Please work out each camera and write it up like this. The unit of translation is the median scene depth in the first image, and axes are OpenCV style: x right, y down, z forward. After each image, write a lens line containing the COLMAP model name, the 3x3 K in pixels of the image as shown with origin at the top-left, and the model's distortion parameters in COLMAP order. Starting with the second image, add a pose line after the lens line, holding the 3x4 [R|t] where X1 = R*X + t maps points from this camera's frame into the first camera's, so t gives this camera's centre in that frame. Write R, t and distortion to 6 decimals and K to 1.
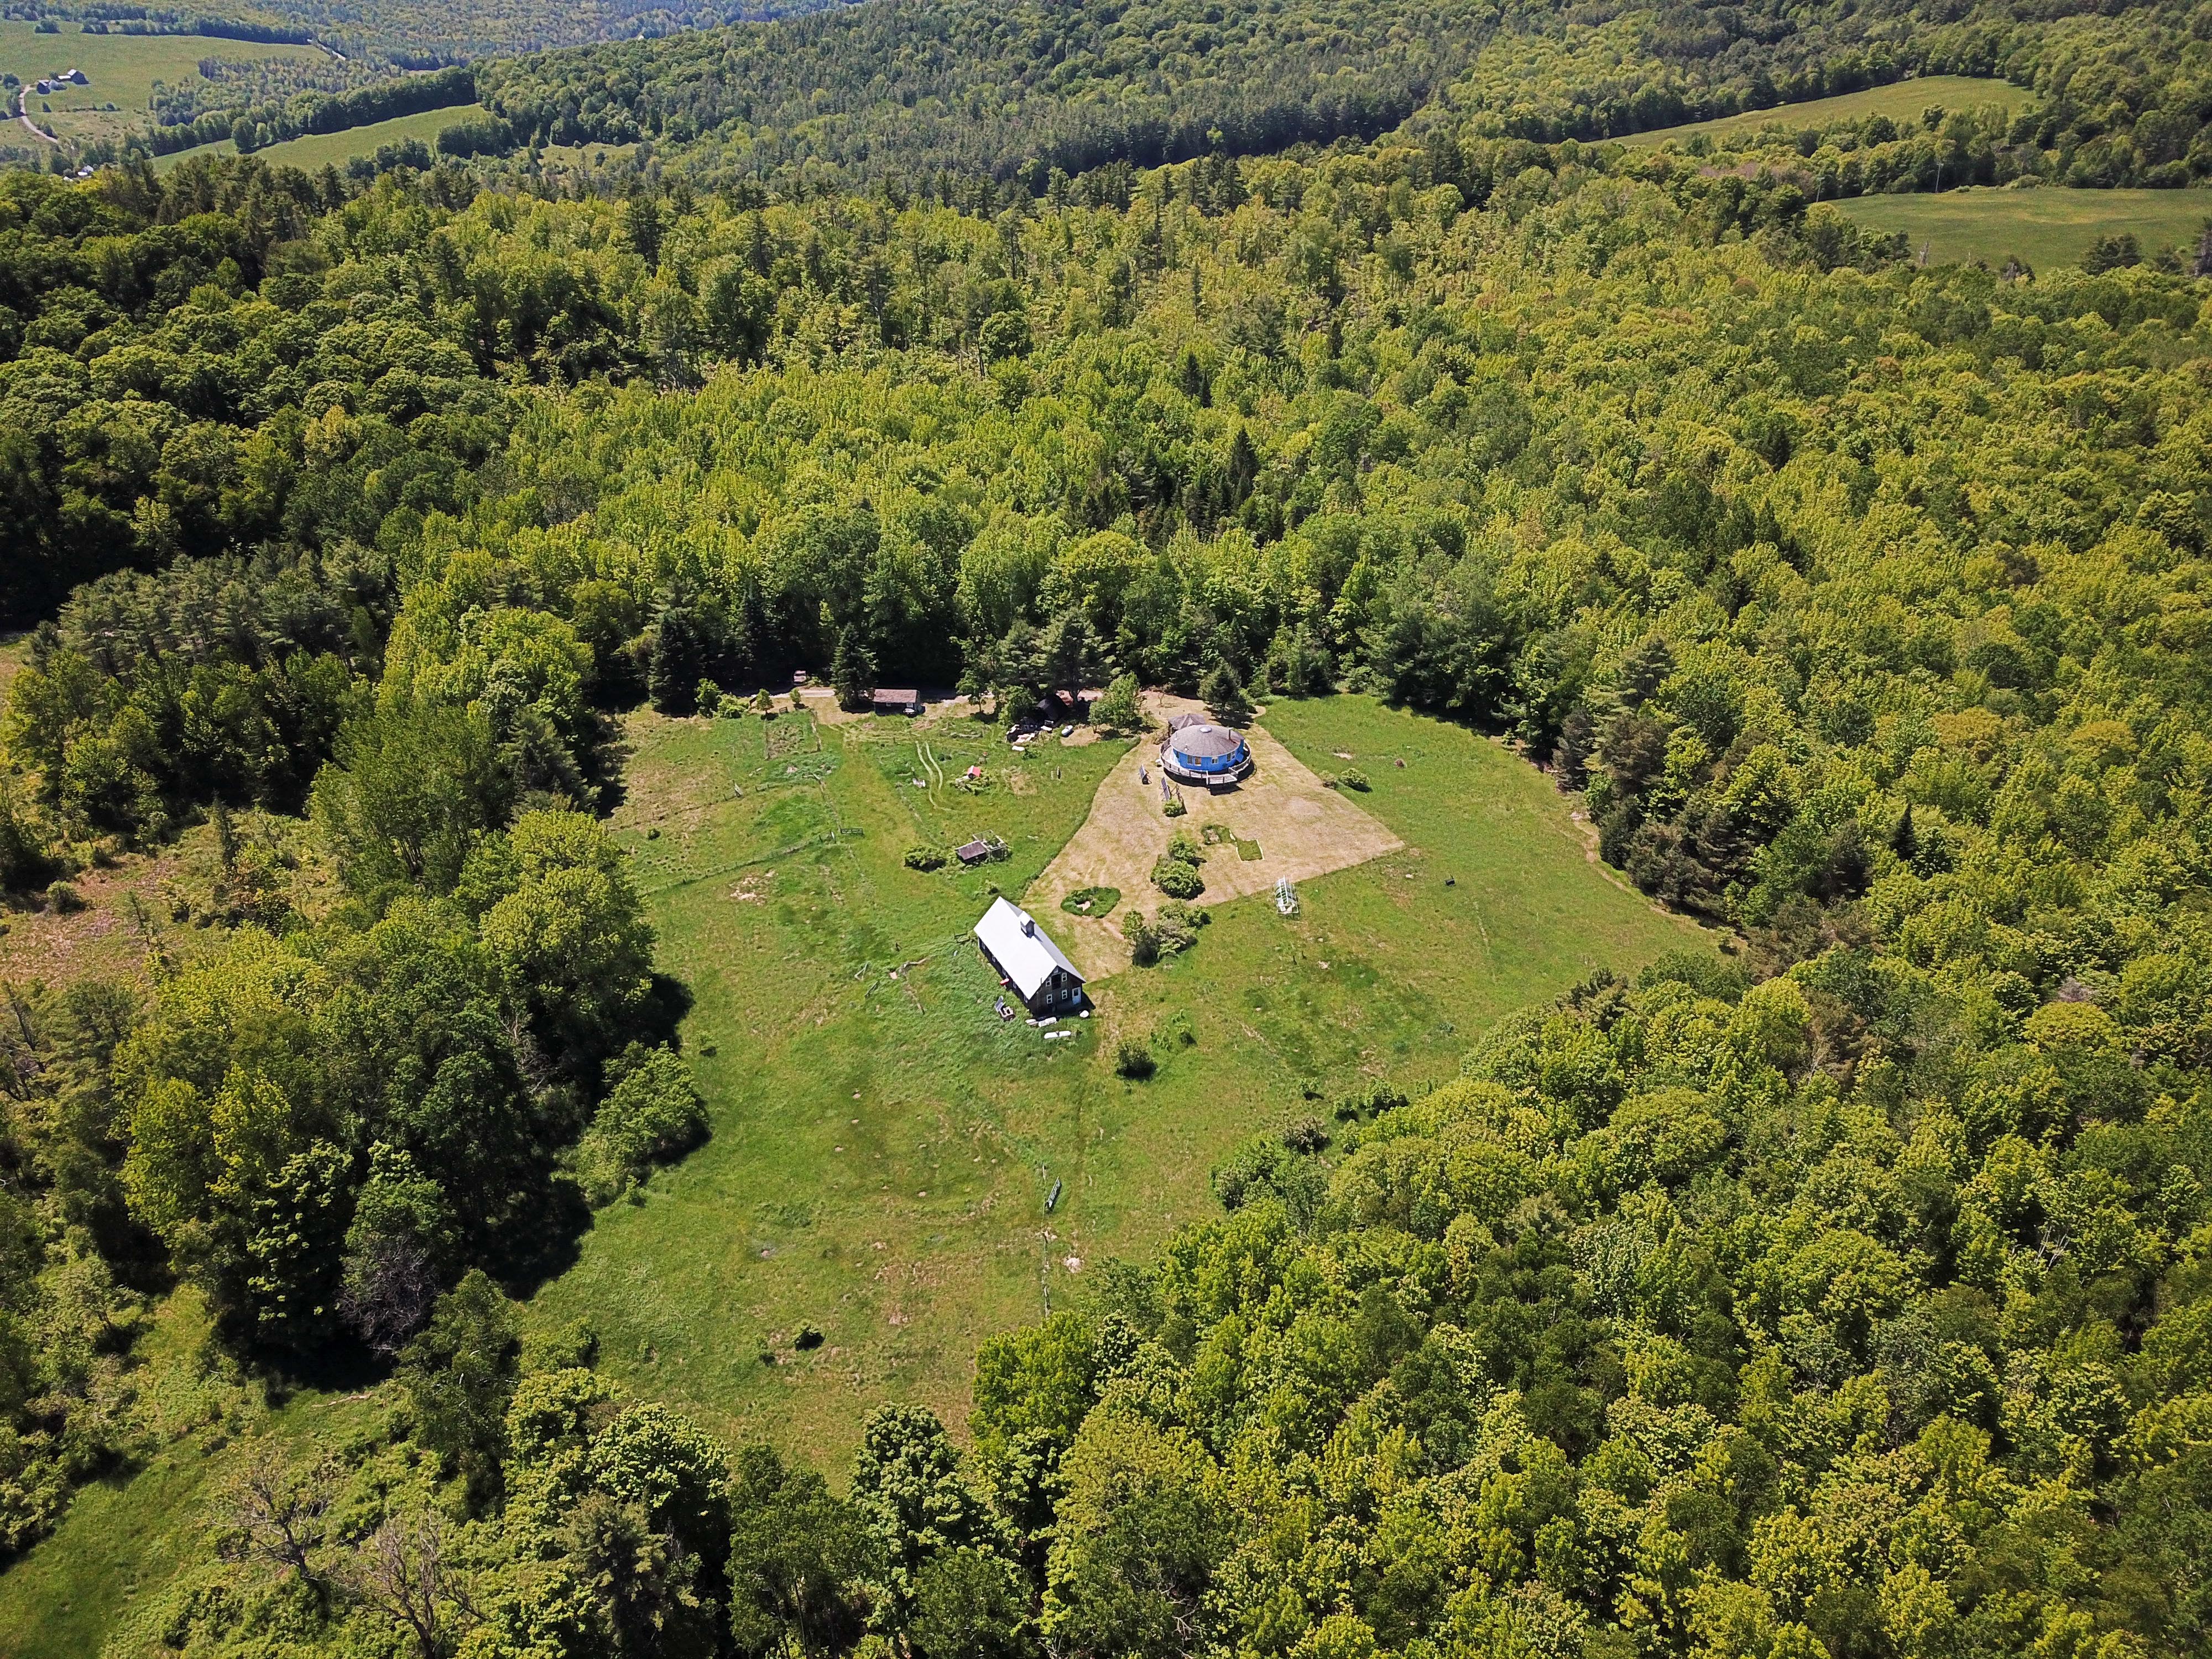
lens RADIAL K [[1715.3, 0, 1107.8], [0, 1715.3, 825.4], [0, 0, 1]] dist [0.008305, 0.001018]
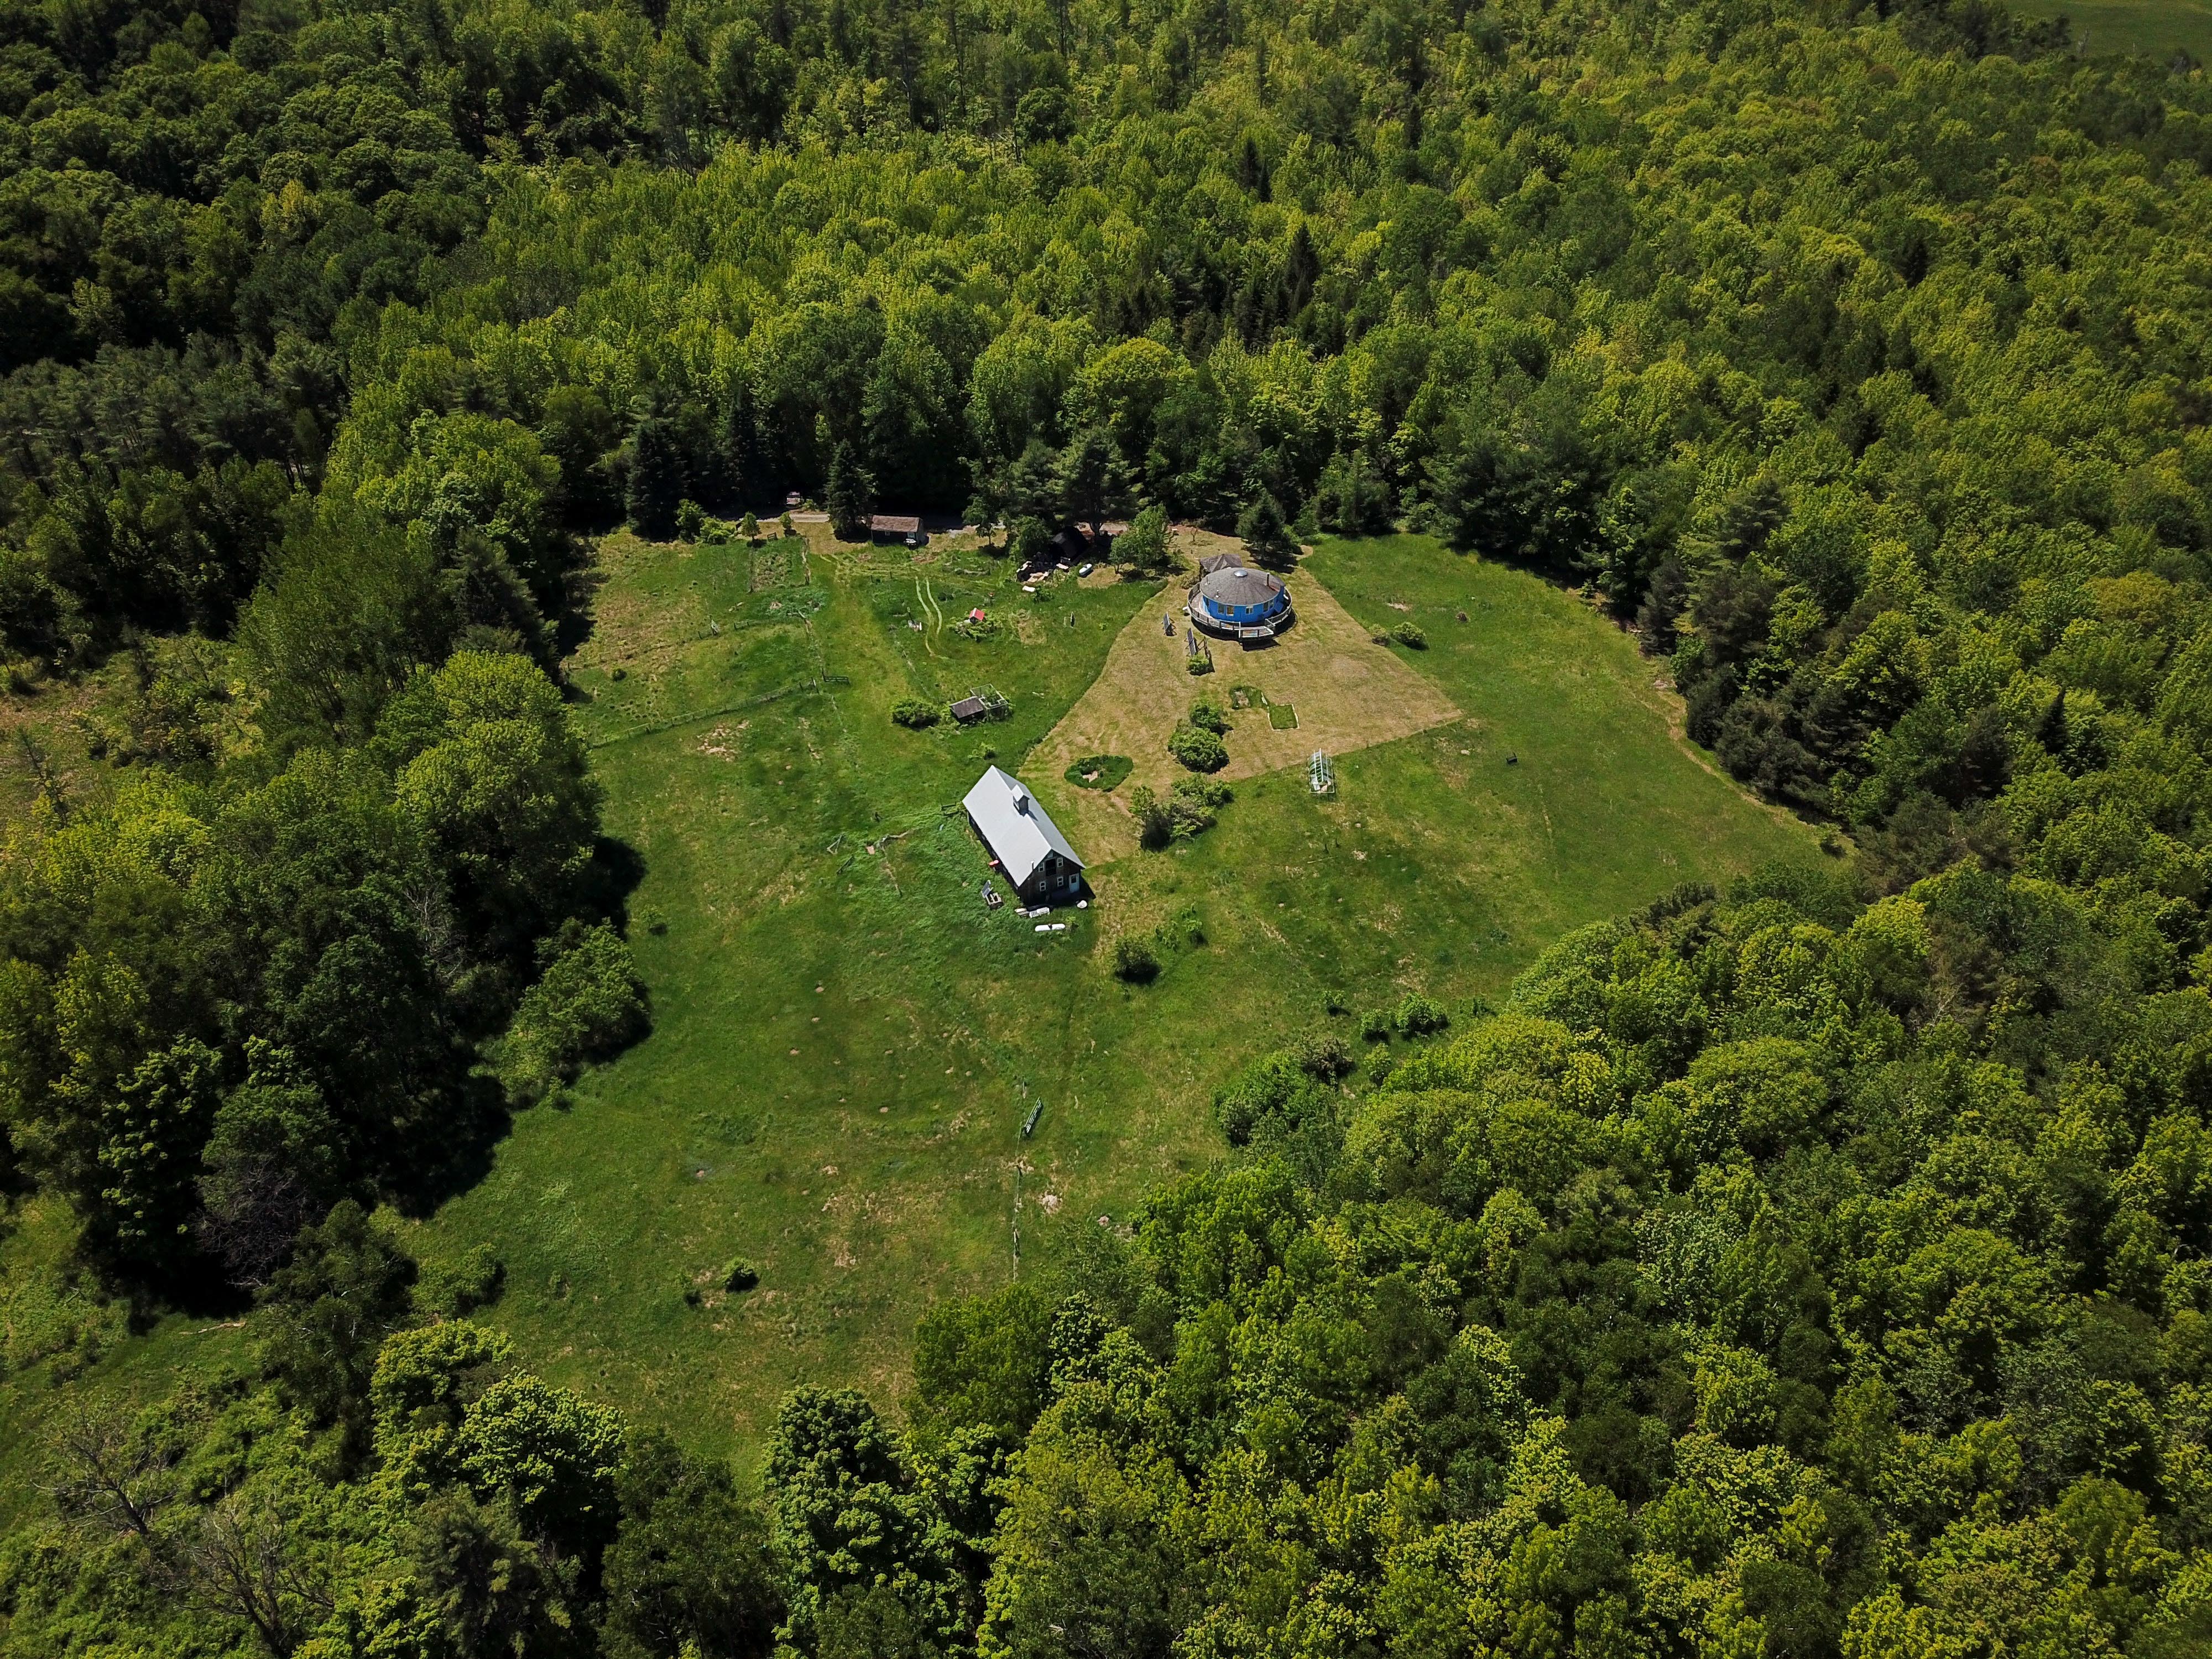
lens RADIAL K [[1715.3, 0, 1107.8], [0, 1715.3, 825.4], [0, 0, 1]] dist [0.008305, 0.001018]
pose [[0.999007, 0.030451, -0.032512, 0.019320], [-0.026947, 0.994291, 0.103242, -0.014492], [0.035470, -0.102263, 0.994125, 0.098613]]
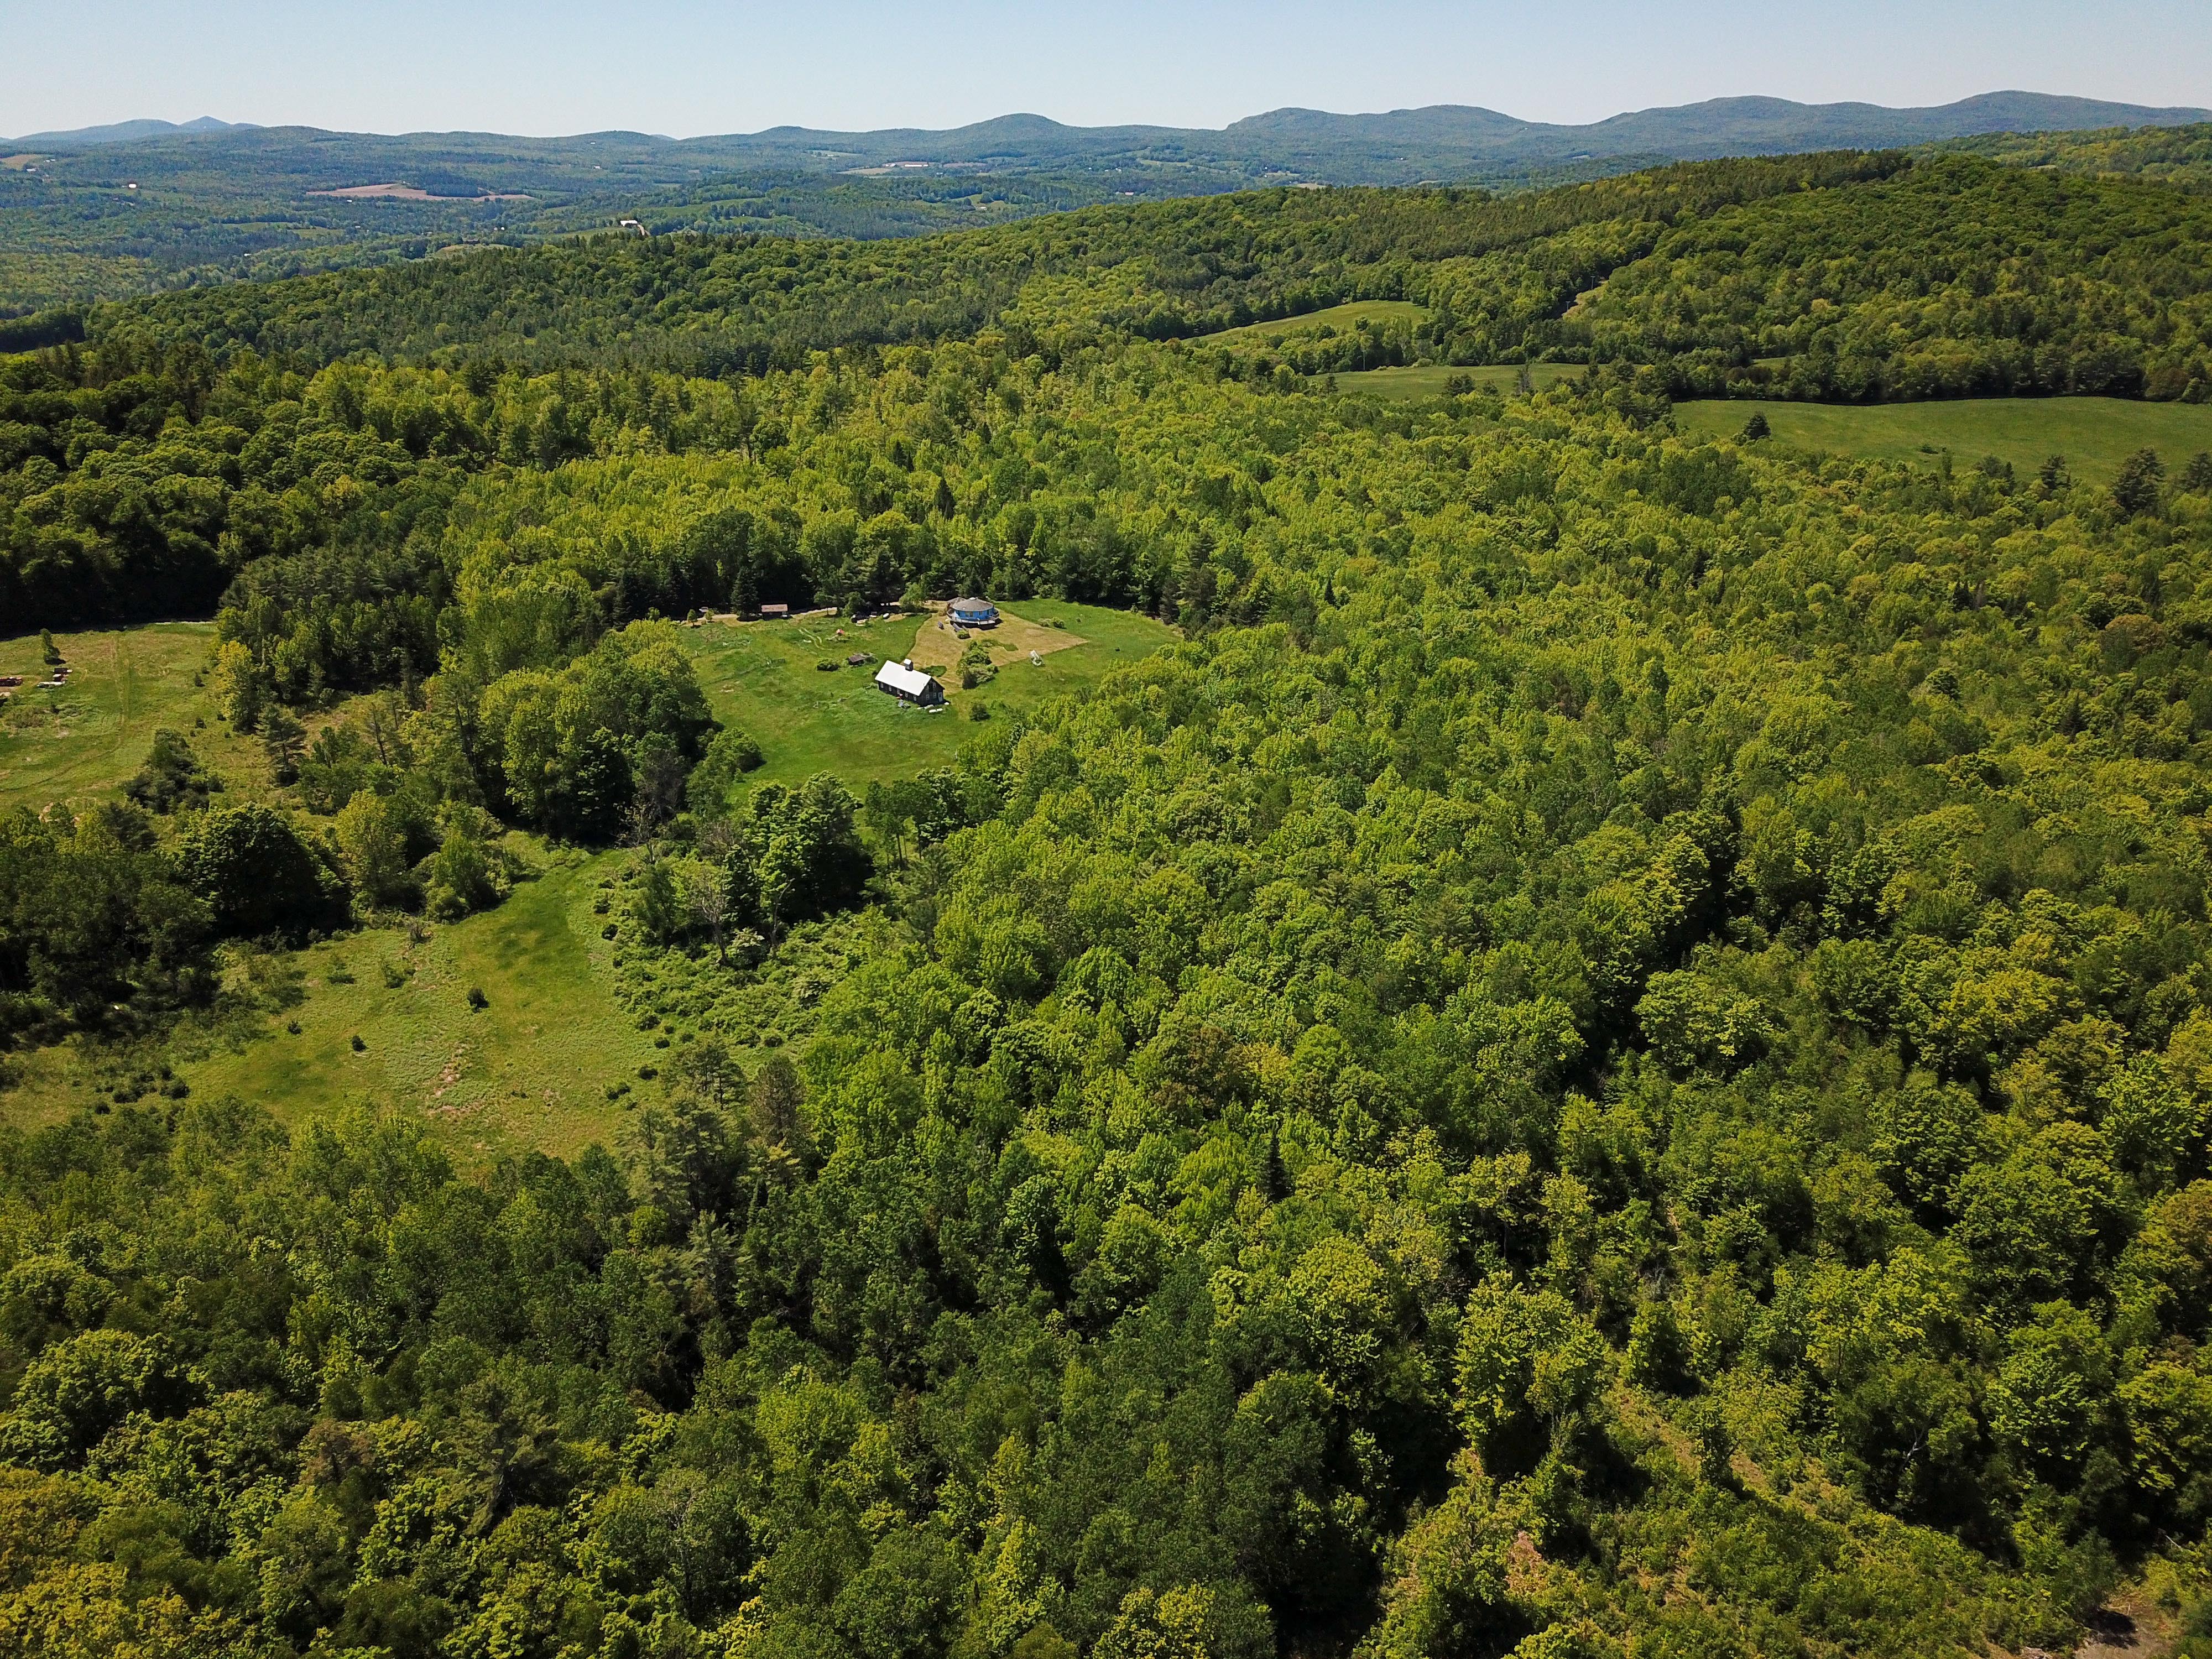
lens RADIAL K [[1715.3, 0, 1107.8], [0, 1715.3, 825.4], [0, 0, 1]] dist [0.008305, 0.001018]
pose [[0.967082, -0.080882, 0.241269, -0.224593], [0.111598, 0.986904, -0.116474, 0.353036], [-0.228689, 0.139565, 0.963443, -0.633534]]
